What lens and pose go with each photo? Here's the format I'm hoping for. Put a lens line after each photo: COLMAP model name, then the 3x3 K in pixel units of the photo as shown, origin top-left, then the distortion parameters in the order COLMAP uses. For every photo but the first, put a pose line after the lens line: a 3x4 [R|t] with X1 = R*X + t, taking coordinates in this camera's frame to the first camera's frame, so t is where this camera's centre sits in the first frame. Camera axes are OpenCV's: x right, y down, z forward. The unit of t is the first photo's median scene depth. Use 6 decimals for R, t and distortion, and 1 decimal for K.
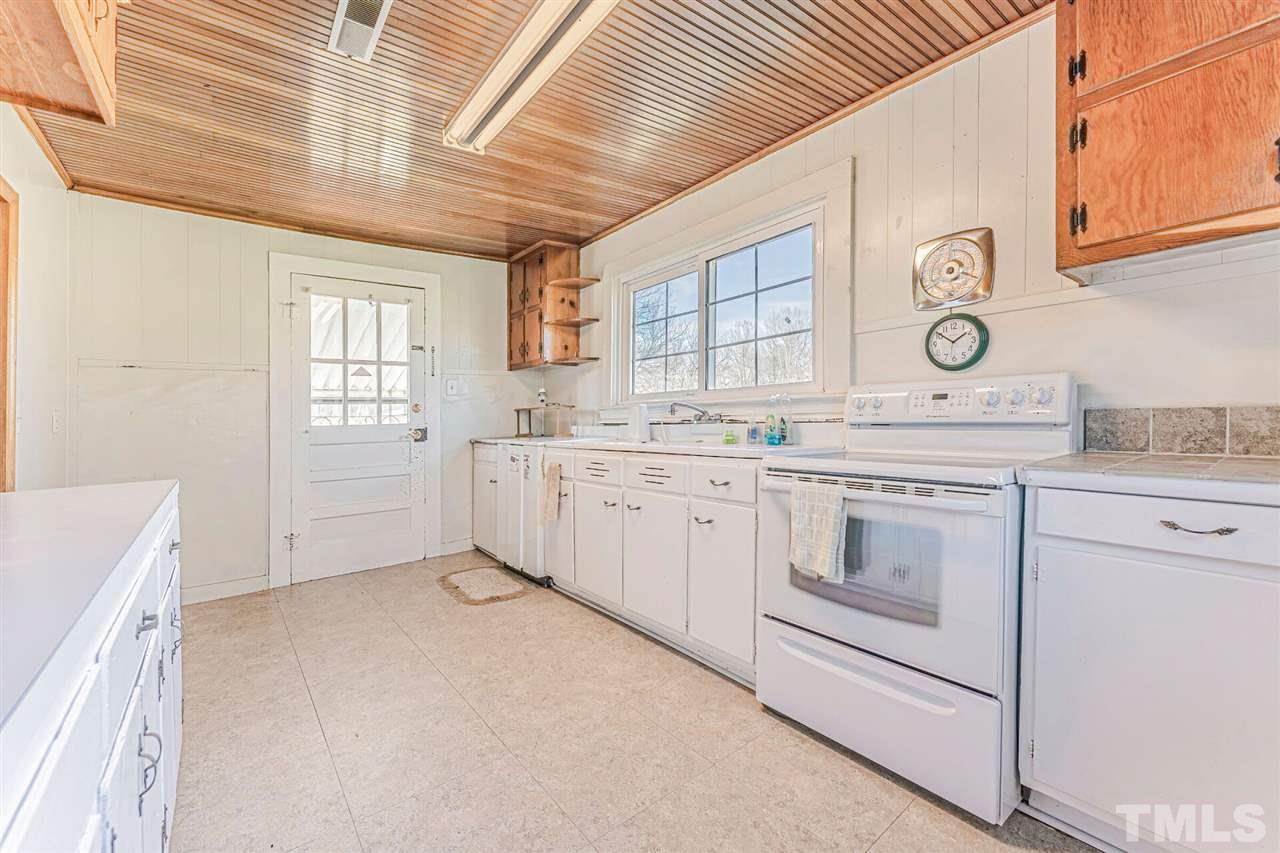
lens RADIAL K [[522.0, 0, 630.0], [0, 522.0, 416.6], [0, 0, 1]] dist [-0.000973, 0.000013]
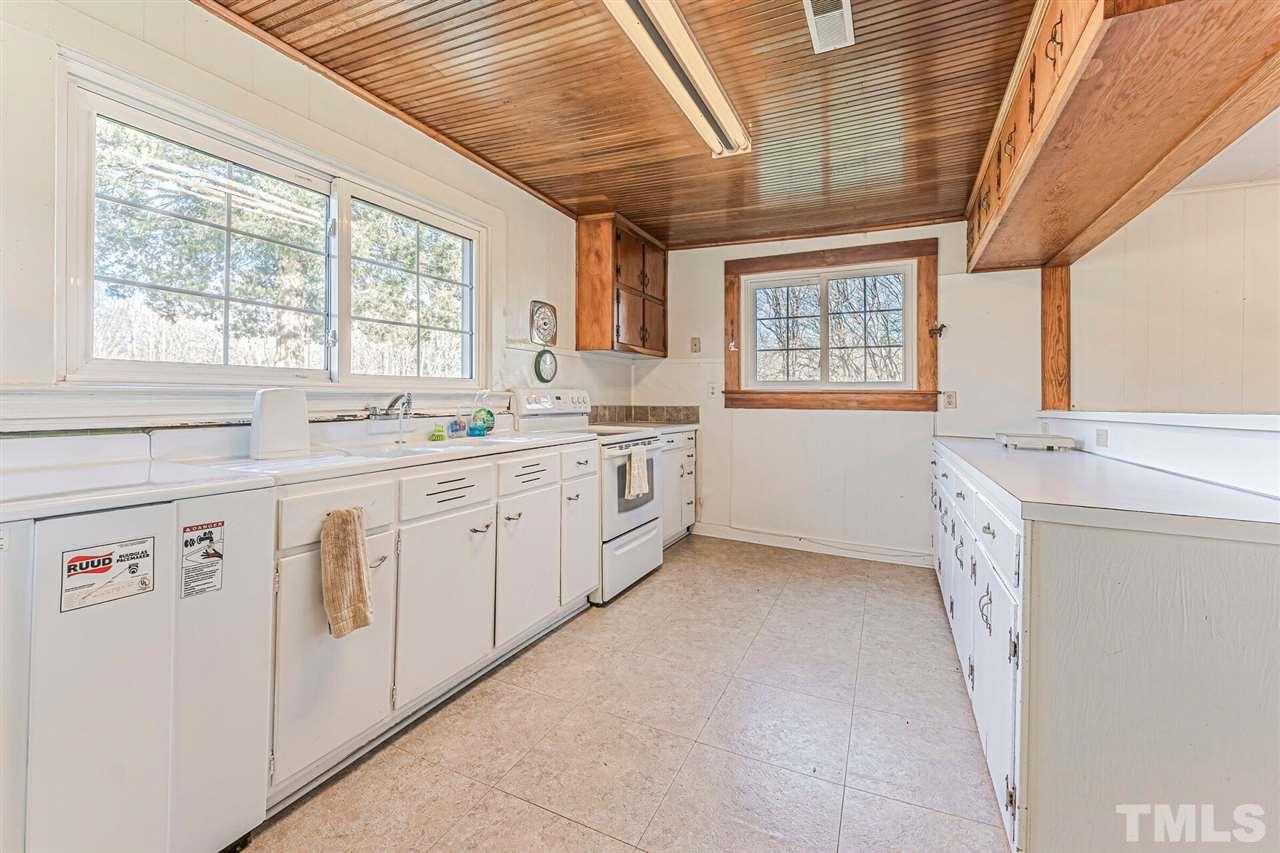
lens RADIAL K [[530.2, 0, 642.2], [0, 530.2, 394.5], [0, 0, 1]] dist [0.002533, -0.000197]
pose [[-0.453148, 0.016360, 0.891285, -0.811060], [-0.006772, 0.999740, -0.021794, -0.009262], [-0.891410, -0.015912, -0.452919, 1.124791]]
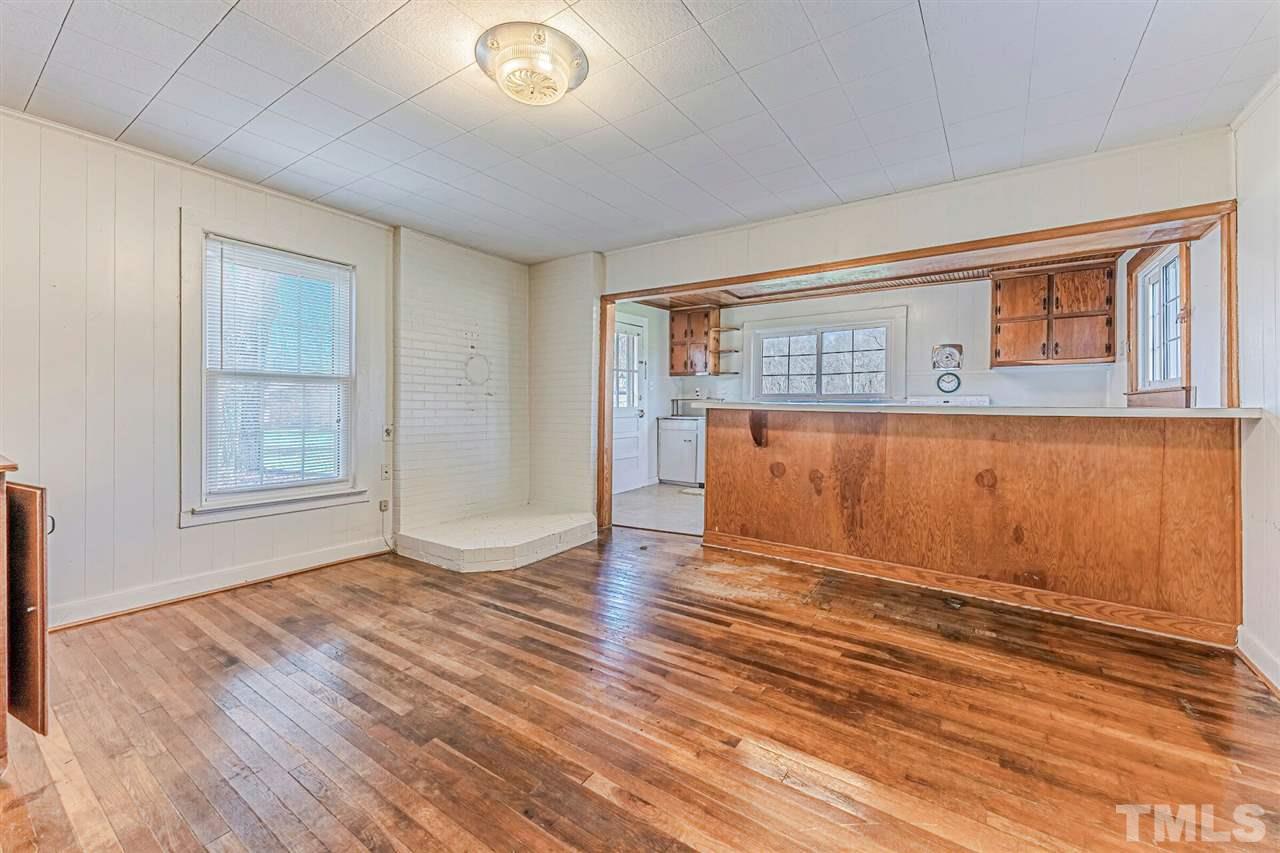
lens RADIAL K [[522.0, 0, 630.0], [0, 522.0, 416.6], [0, 0, 1]] dist [-0.000973, 0.000013]
pose [[0.952839, 0.010339, 0.303301, -1.426291], [-0.018017, 0.999584, 0.022527, 0.008621], [-0.302942, -0.026929, 0.952629, -0.901332]]
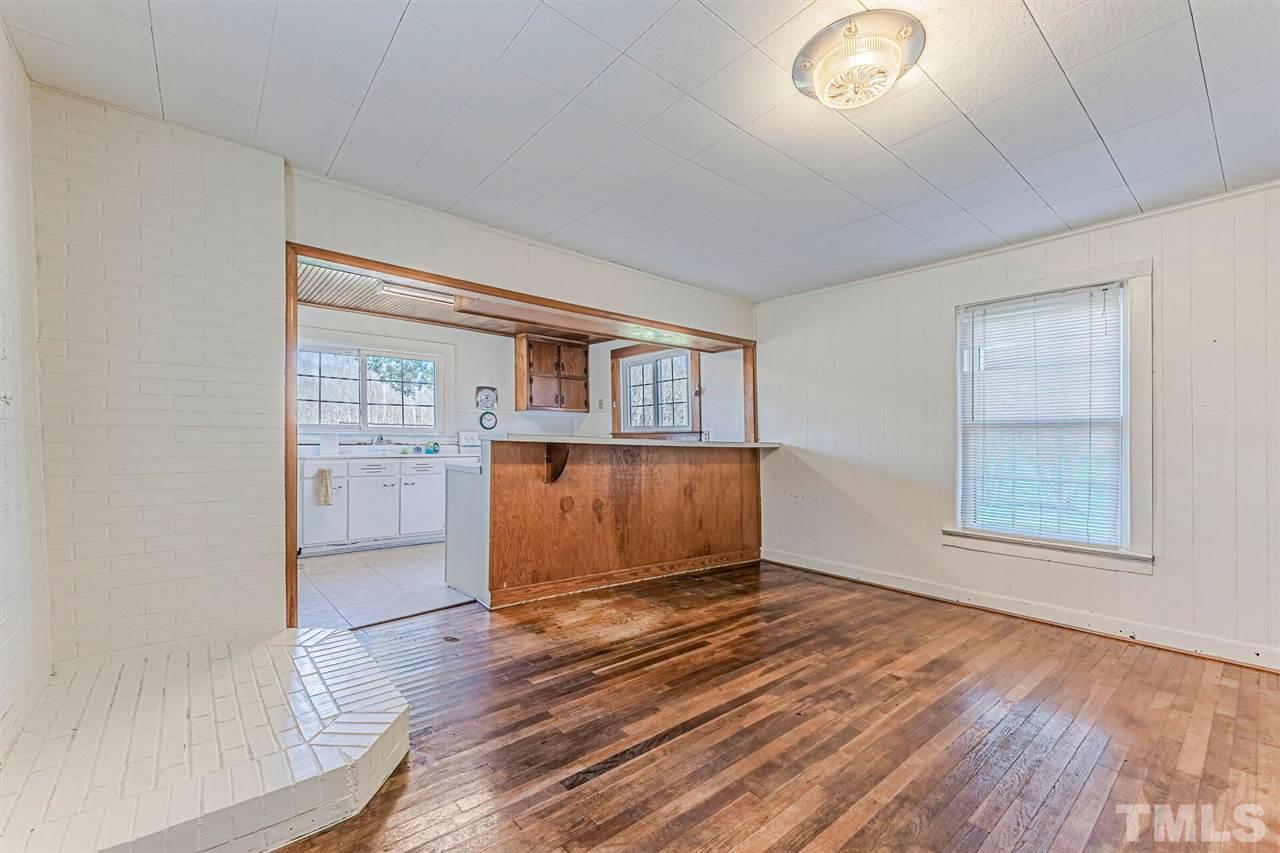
lens RADIAL K [[523.6, 0, 634.8], [0, 523.6, 454.3], [0, 0, 1]] dist [-0.000416, -0.000048]
pose [[-0.042495, -0.003831, 0.999089, -2.000041], [-0.009913, 0.999945, 0.003413, 0.035493], [-0.999048, -0.009759, -0.042530, 0.164412]]
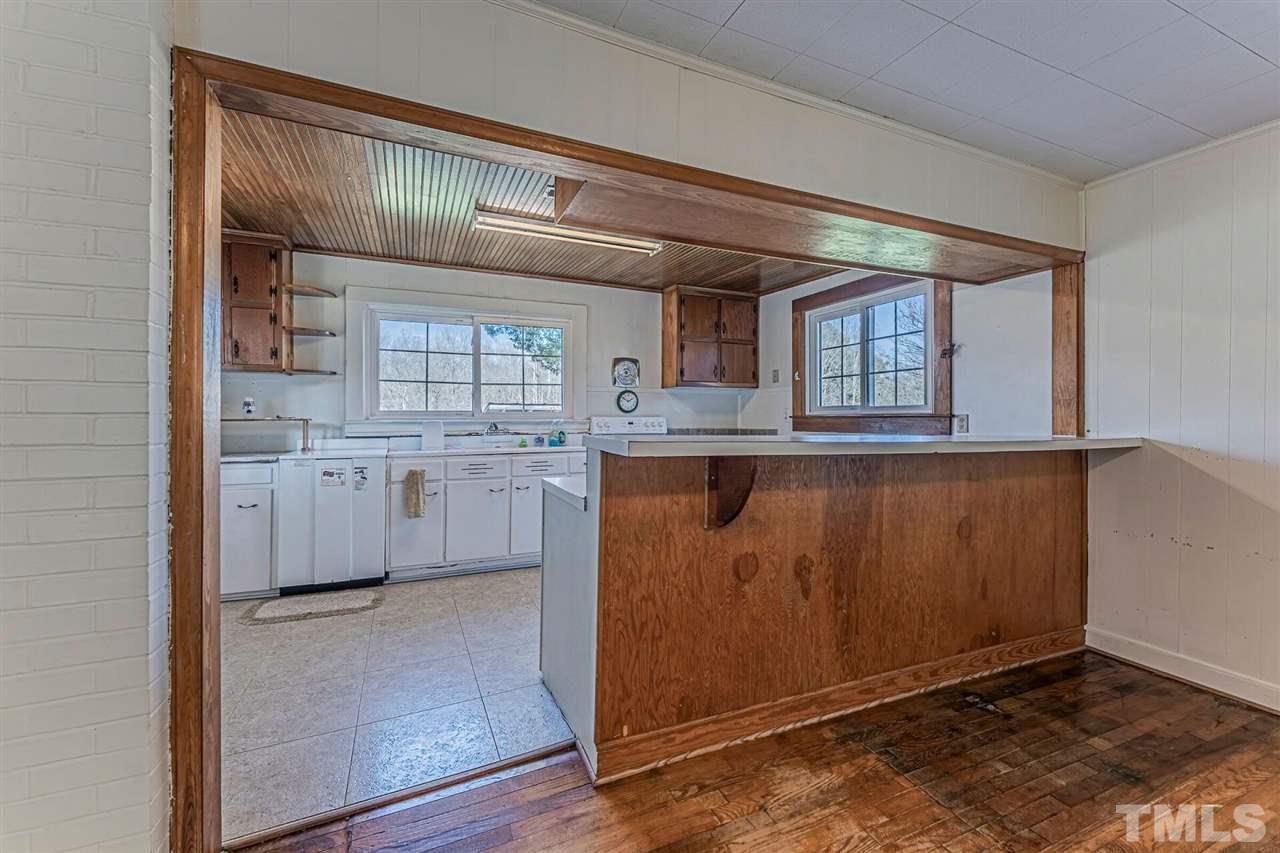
lens RADIAL K [[523.3, 0, 640.0], [0, 523.3, 426.5], [0, 0, 1]] dist [-0.006982, 0.000169]
pose [[0.238423, 0.000811, 0.971161, -1.359148], [-0.008503, 0.999963, 0.001252, -0.018311], [-0.971124, -0.008556, 0.238421, 0.251104]]
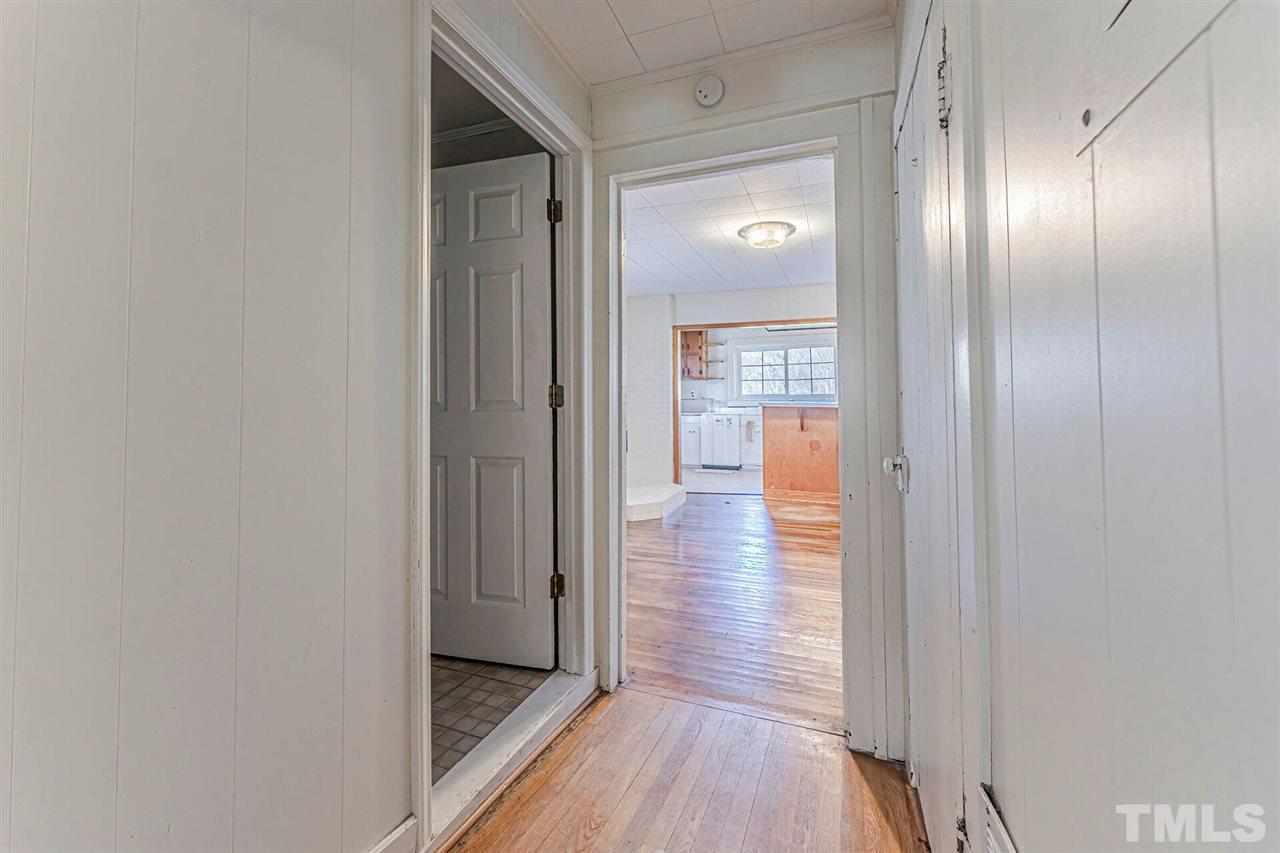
lens RADIAL K [[530.2, 0, 642.2], [0, 530.2, 394.5], [0, 0, 1]] dist [0.002533, -0.000197]
pose [[0.847063, 0.011158, 0.531375, -2.396420], [-0.002409, 0.999850, -0.017156, 0.002463], [-0.531487, 0.013253, 0.846963, -1.186060]]
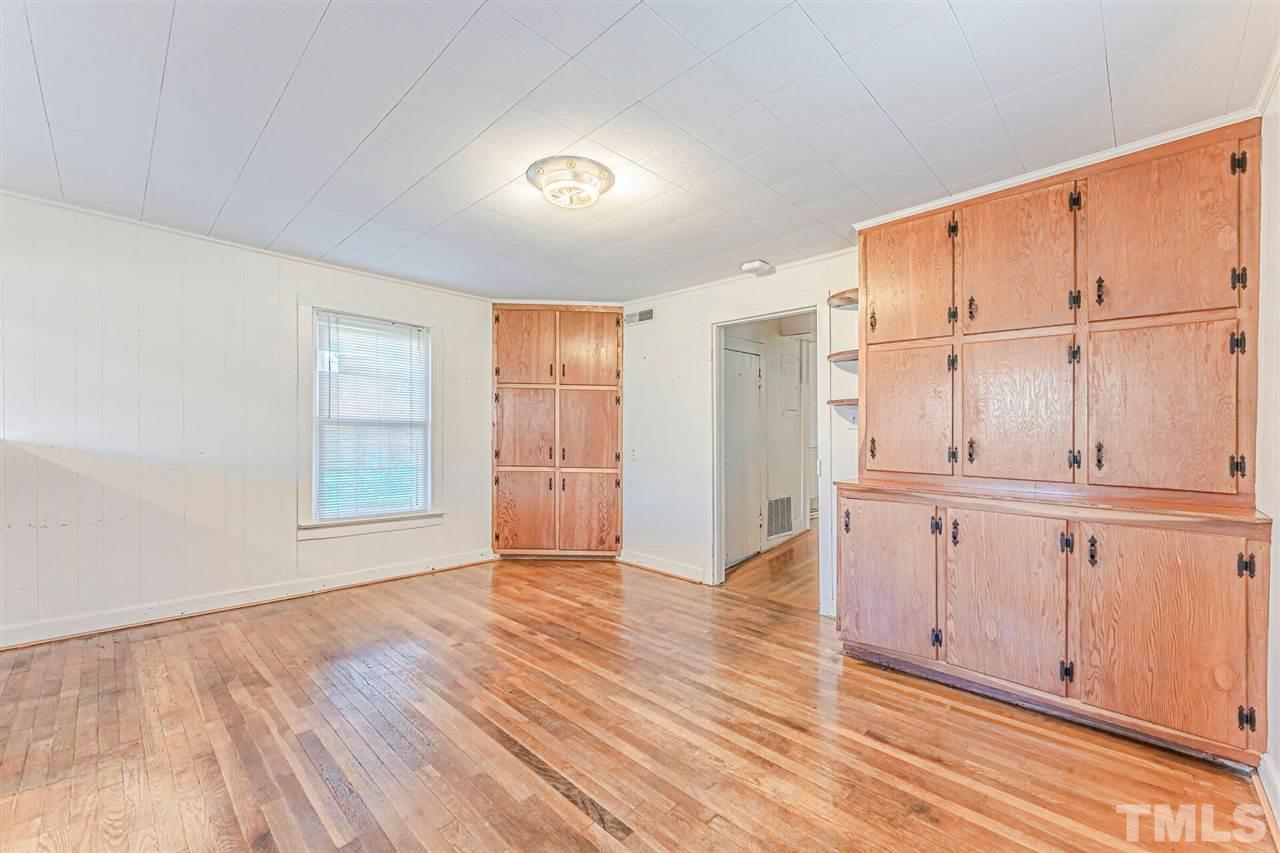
lens RADIAL K [[522.0, 0, 630.0], [0, 522.0, 416.6], [0, 0, 1]] dist [-0.000973, 0.000013]
pose [[-0.989815, -0.003510, -0.142317, -1.305187], [0.000220, 0.999657, -0.026181, -0.020792], [0.142360, -0.025946, -0.989475, 0.799100]]
